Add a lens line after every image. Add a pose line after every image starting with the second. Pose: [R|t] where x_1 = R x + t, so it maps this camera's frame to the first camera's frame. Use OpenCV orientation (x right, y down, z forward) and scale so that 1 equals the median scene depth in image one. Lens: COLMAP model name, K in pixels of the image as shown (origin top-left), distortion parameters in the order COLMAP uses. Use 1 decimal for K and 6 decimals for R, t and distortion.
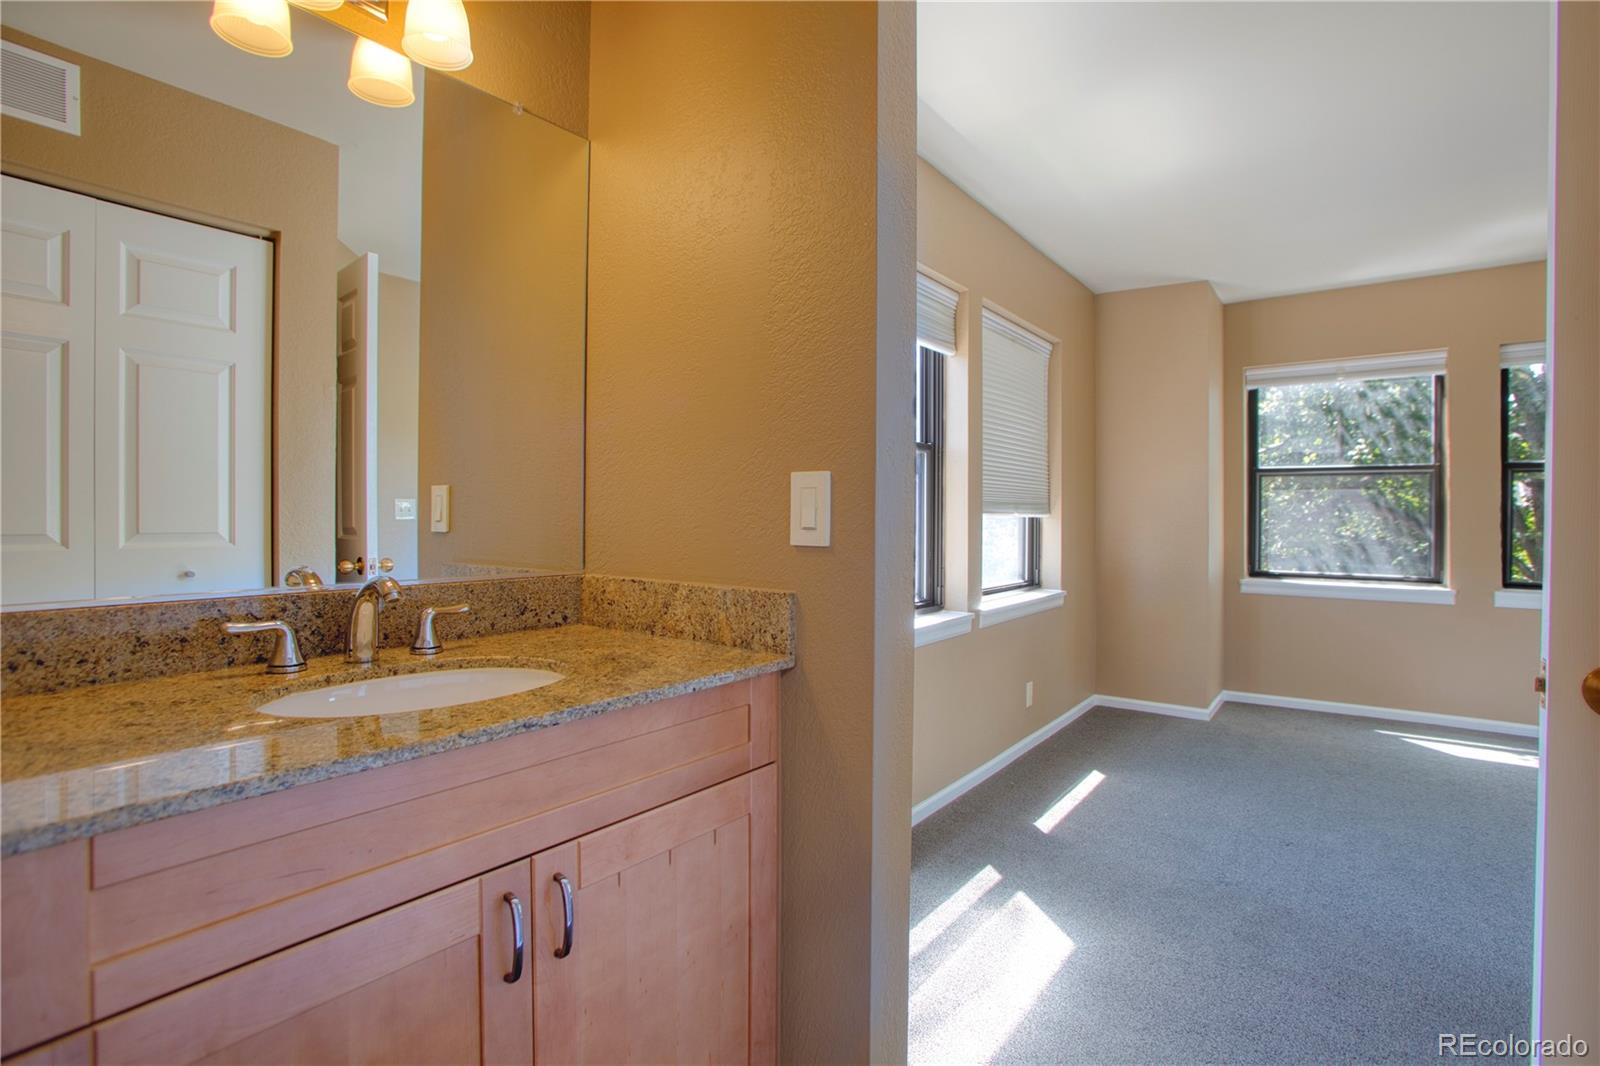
lens RADIAL K [[768.4, 0, 814.8], [0, 768.4, 515.5], [0, 0, 1]] dist [-0.078367, 0.039962]
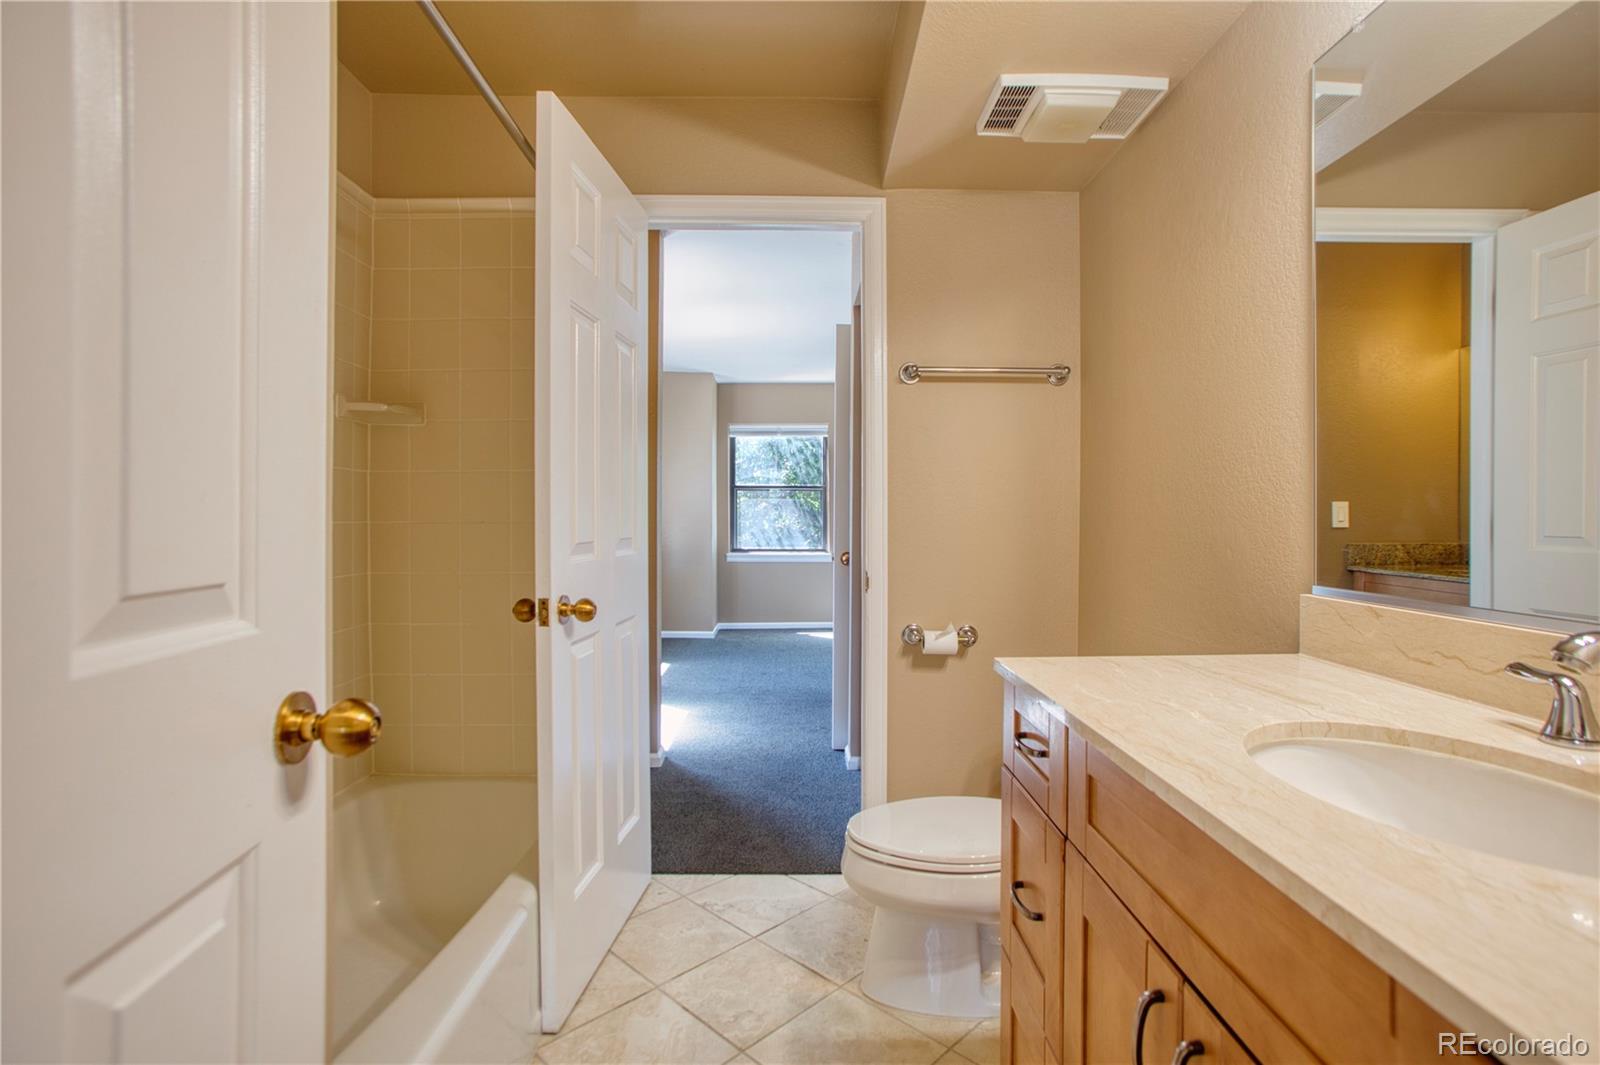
lens RADIAL K [[768.4, 0, 814.8], [0, 768.4, 515.0], [0, 0, 1]] dist [-0.078367, 0.039962]
pose [[0.779679, -0.010460, 0.626093, -0.331662], [0.001491, 0.999889, 0.014848, -0.024019], [-0.626178, -0.010643, 0.779607, -0.422880]]
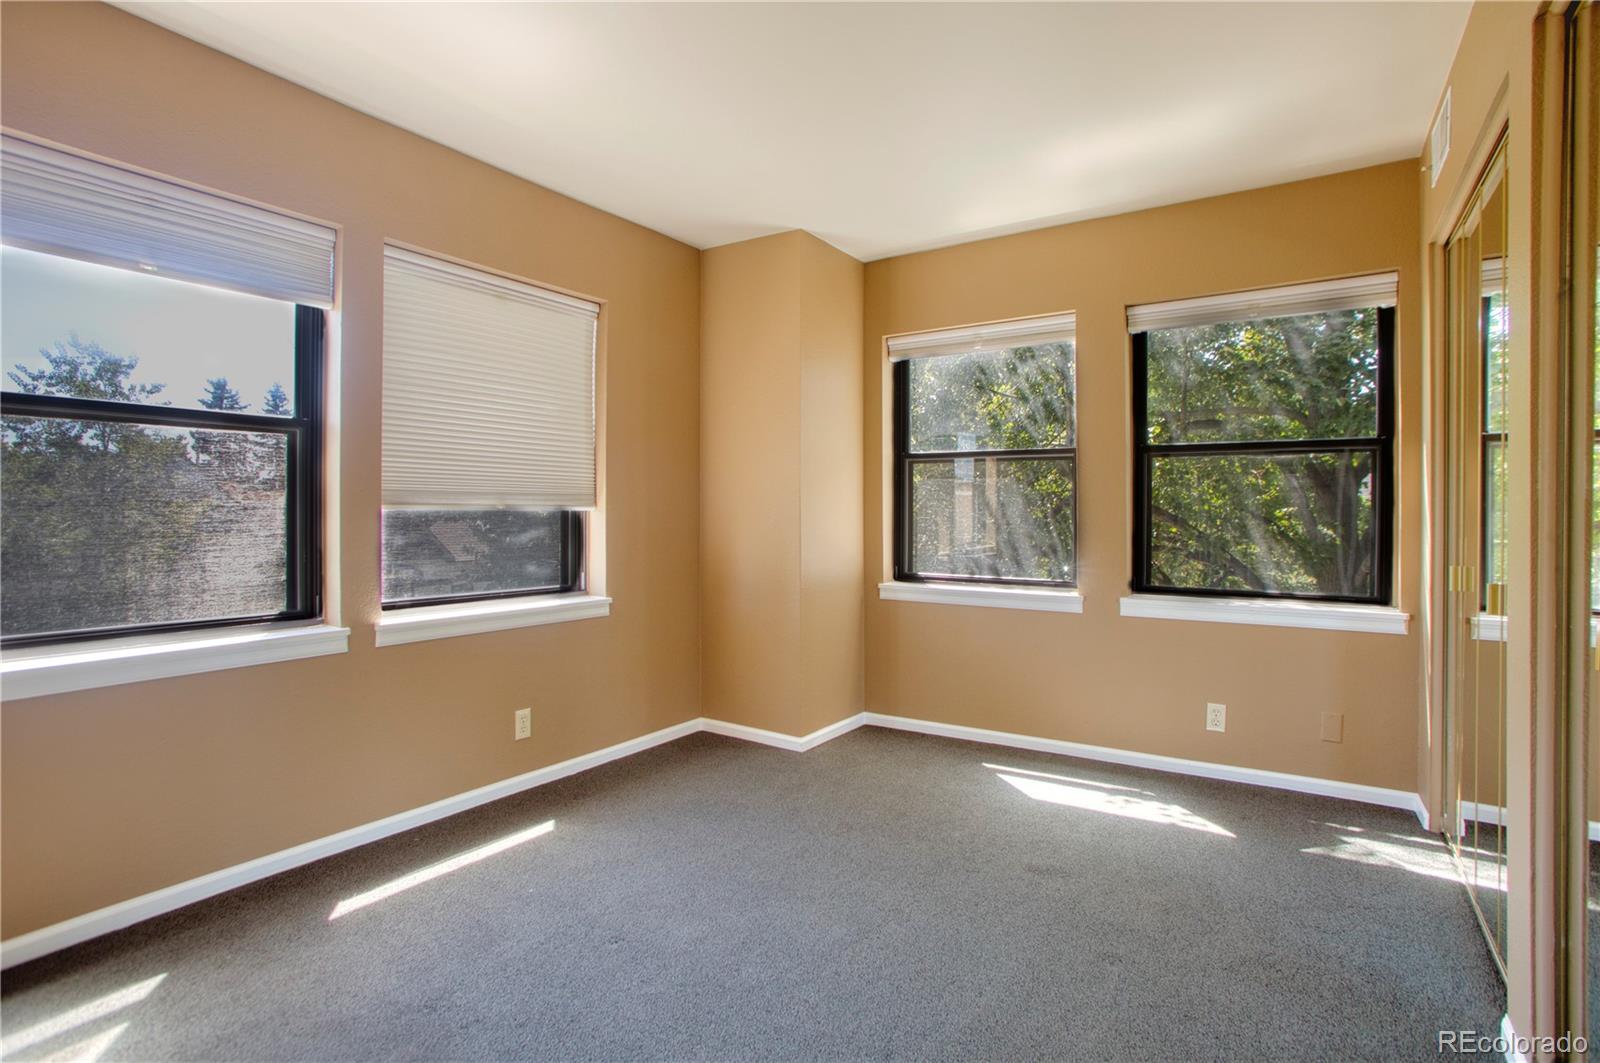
lens RADIAL K [[768.4, 0, 814.8], [0, 768.4, 514.0], [0, 0, 1]] dist [-0.078367, 0.039962]
pose [[0.998754, -0.000564, 0.049900, 0.461566], [0.000474, 0.999998, 0.001808, 0.004232], [-0.049901, -0.001782, 0.998753, 0.134123]]
